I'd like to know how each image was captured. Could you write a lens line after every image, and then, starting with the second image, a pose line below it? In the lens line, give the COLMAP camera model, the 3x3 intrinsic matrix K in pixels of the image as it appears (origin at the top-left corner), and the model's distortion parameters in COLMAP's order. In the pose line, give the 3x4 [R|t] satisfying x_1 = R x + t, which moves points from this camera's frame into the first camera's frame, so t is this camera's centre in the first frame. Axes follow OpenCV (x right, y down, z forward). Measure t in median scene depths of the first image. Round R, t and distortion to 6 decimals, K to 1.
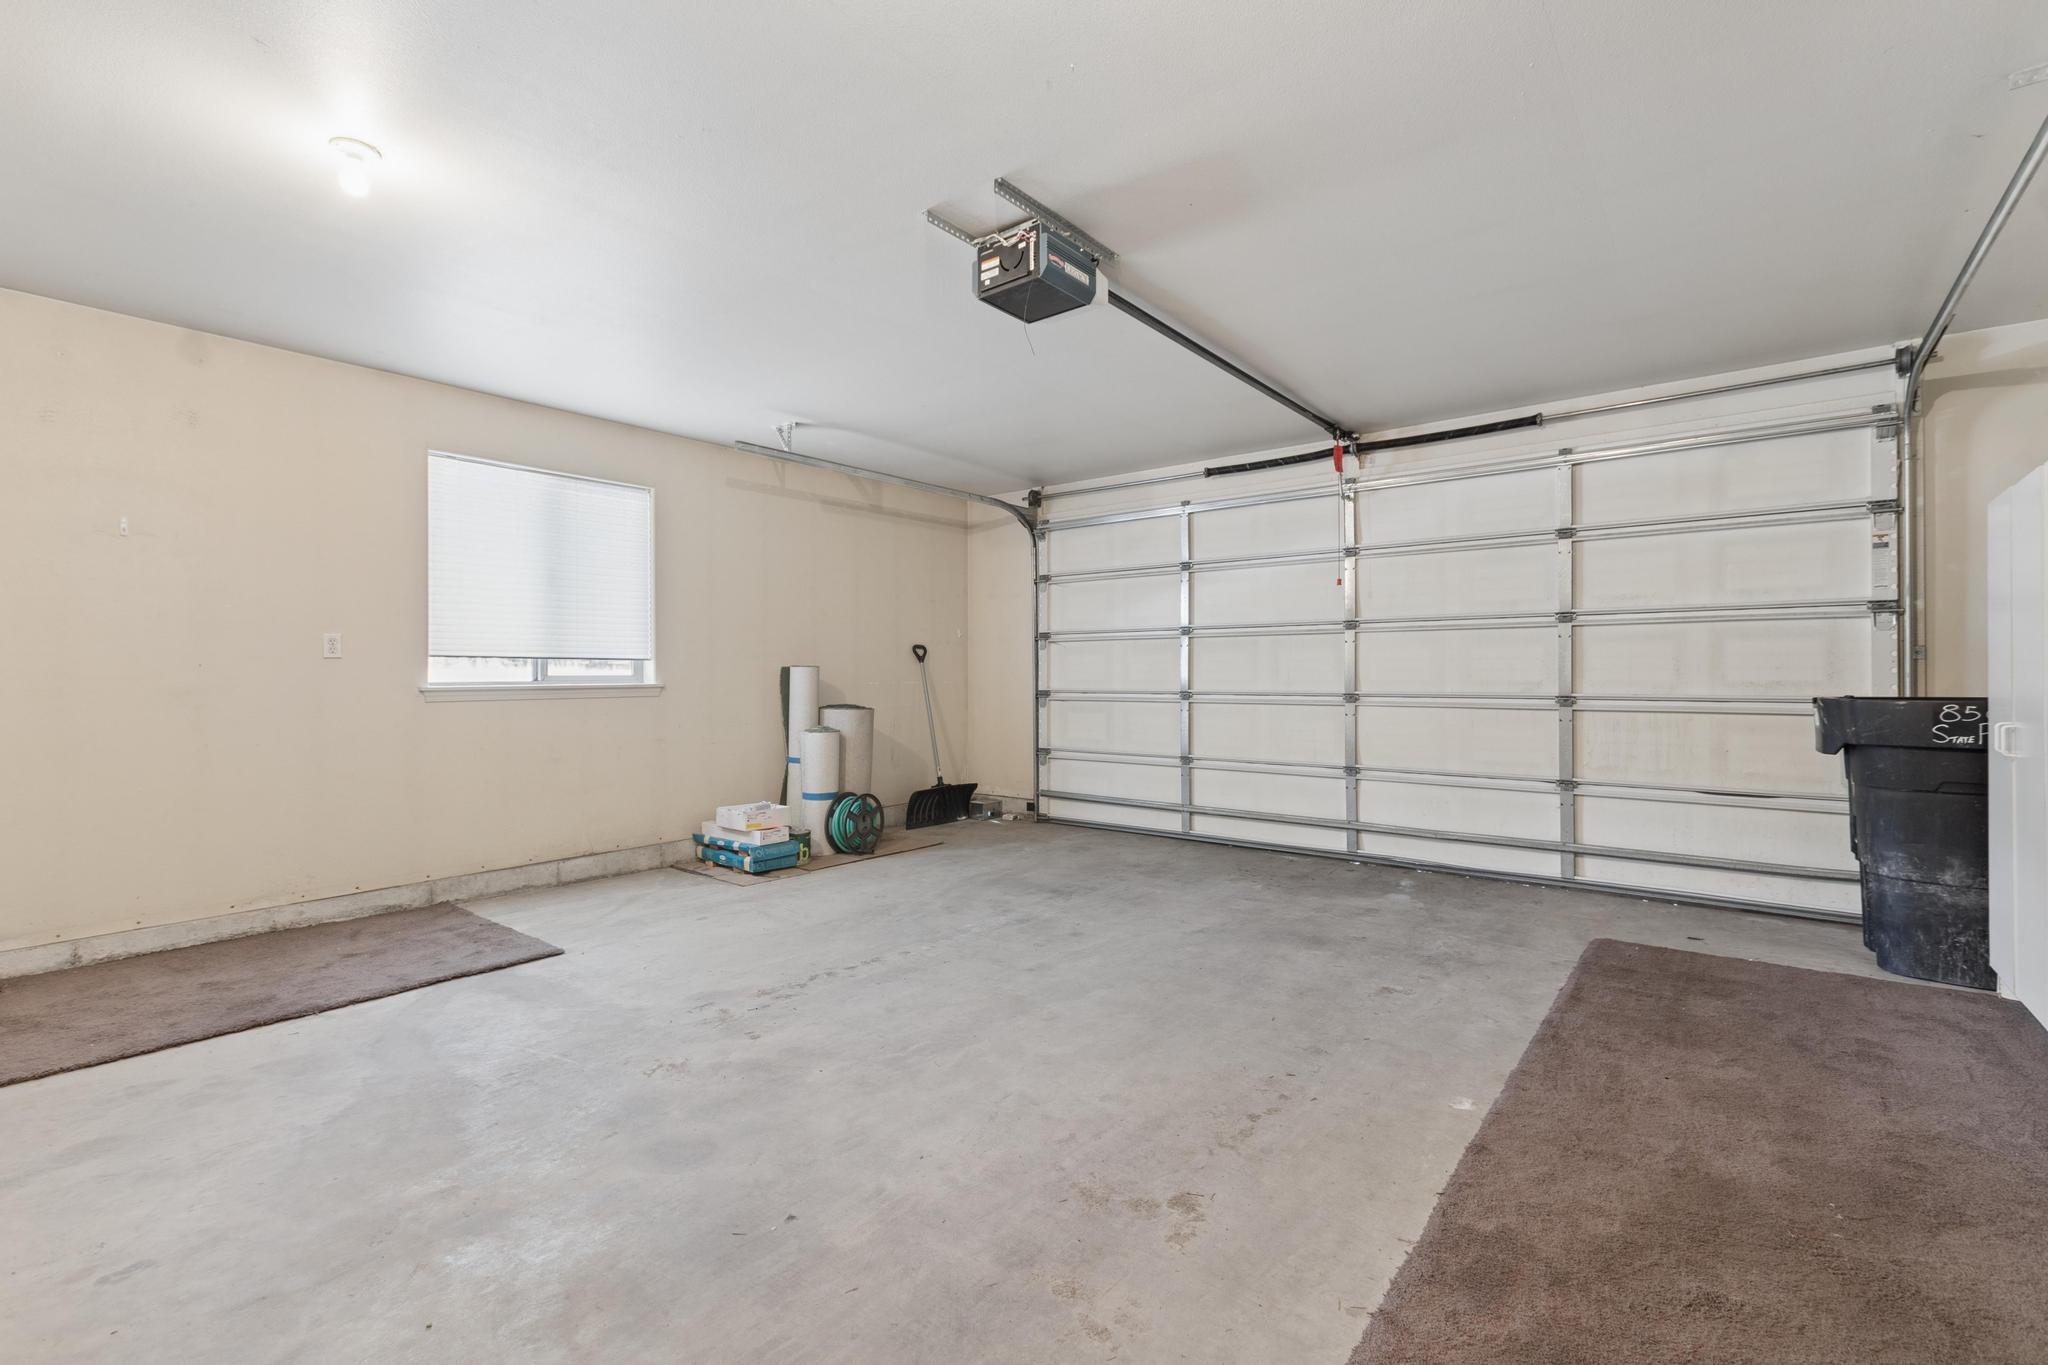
lens RADIAL K [[880.4, 0, 1024.4], [0, 880.4, 678.4], [0, 0, 1]] dist [0.003237, -0.000042]
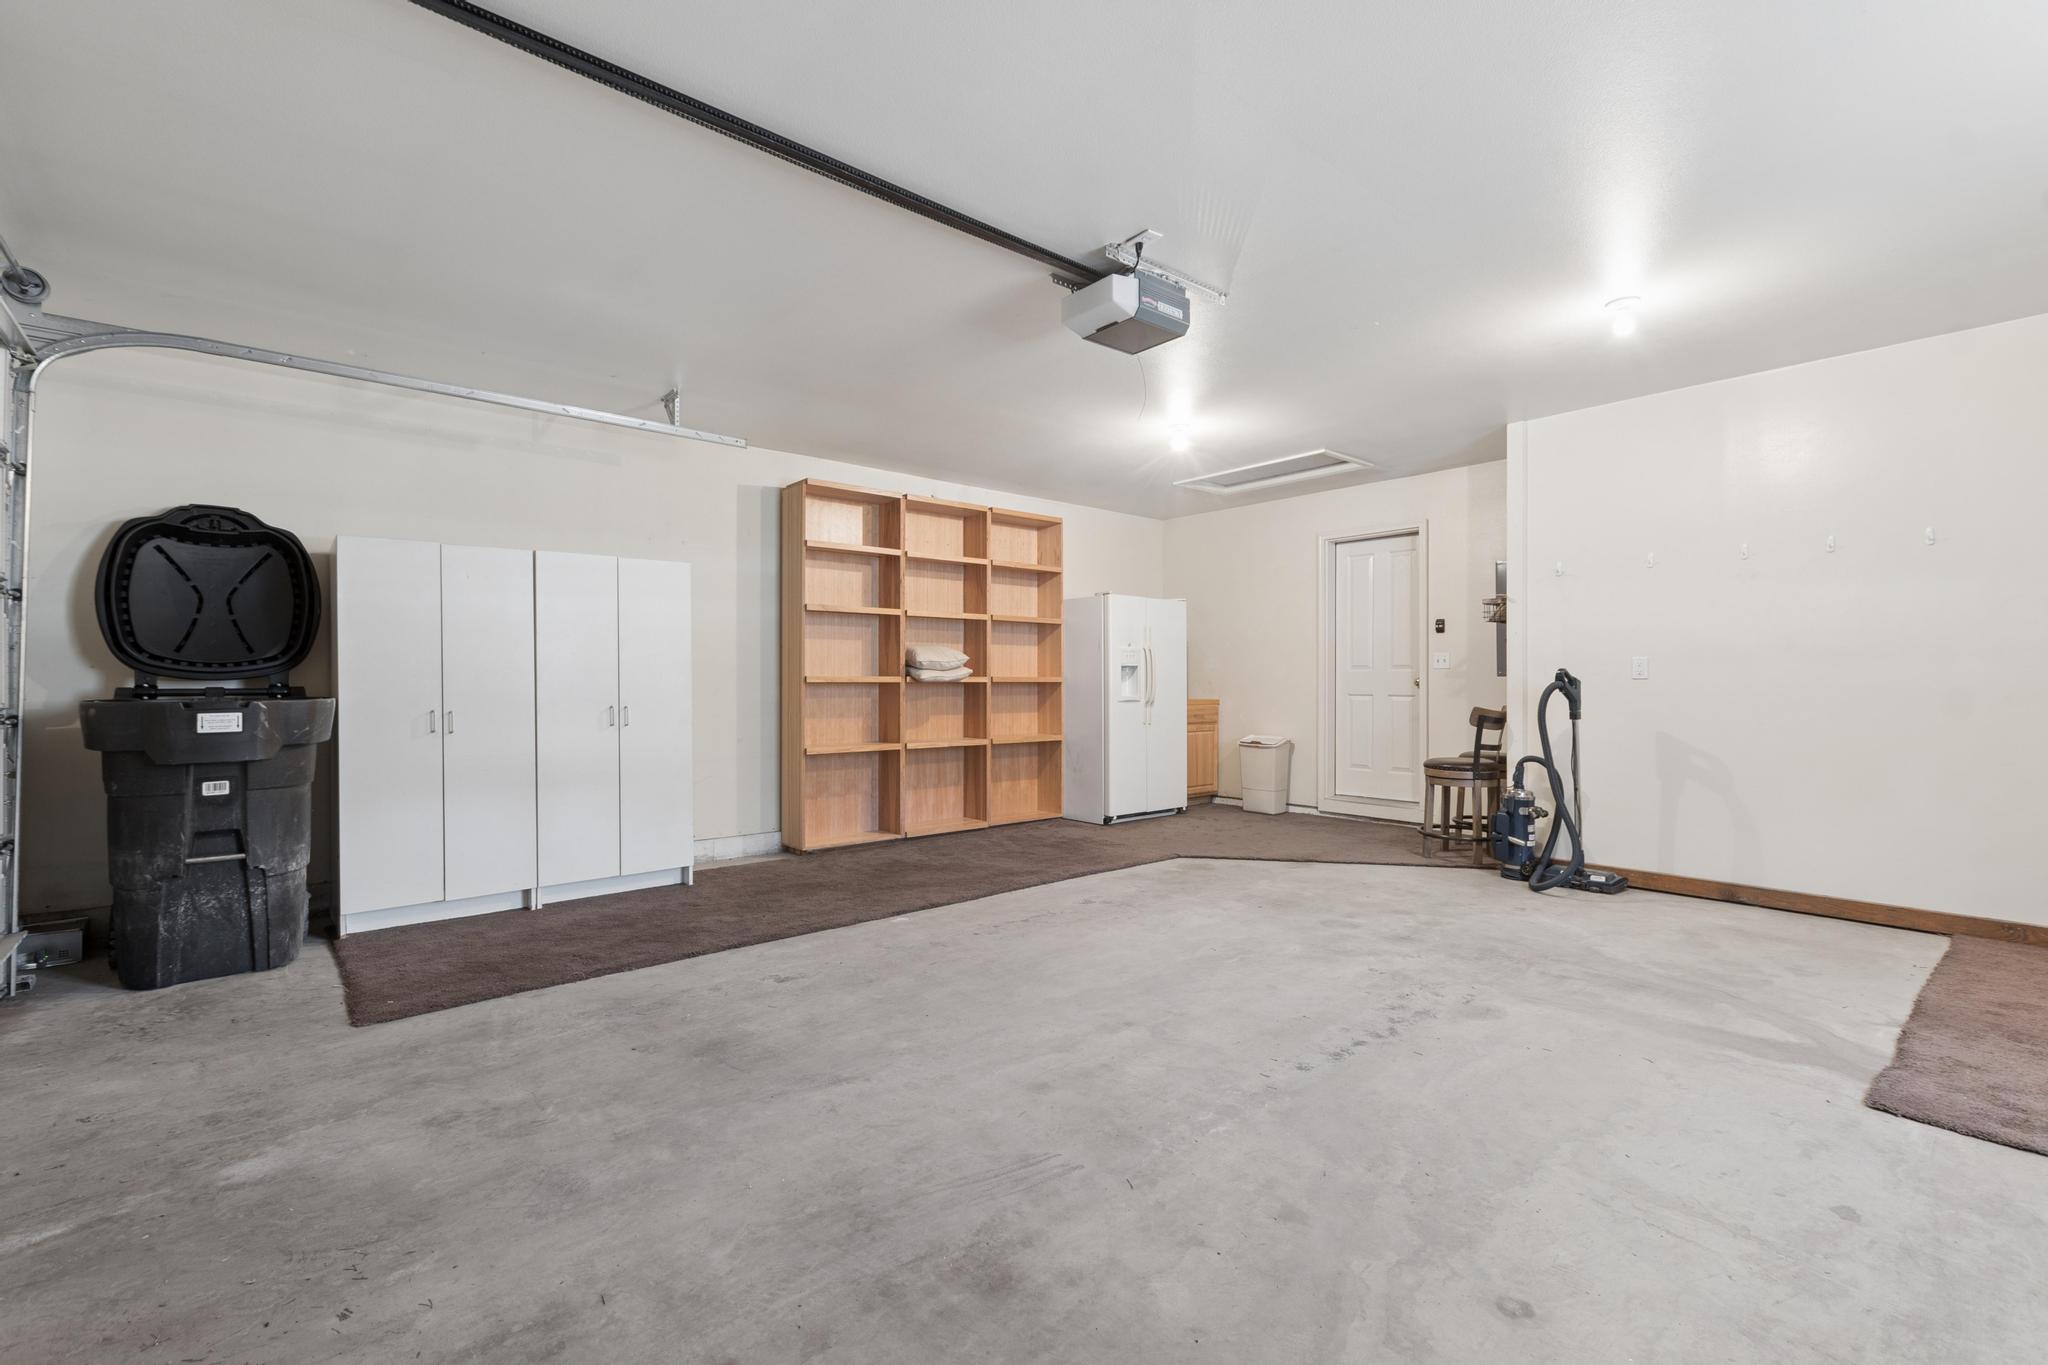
lens RADIAL K [[880.4, 0, 1025.3], [0, 880.4, 679.4], [0, 0, 1]] dist [0.003237, -0.000042]
pose [[-0.980820, 0.004020, 0.194874, -0.062083], [0.004384, 0.999989, 0.001435, 0.003474], [-0.194866, 0.002262, -0.980827, 1.880086]]
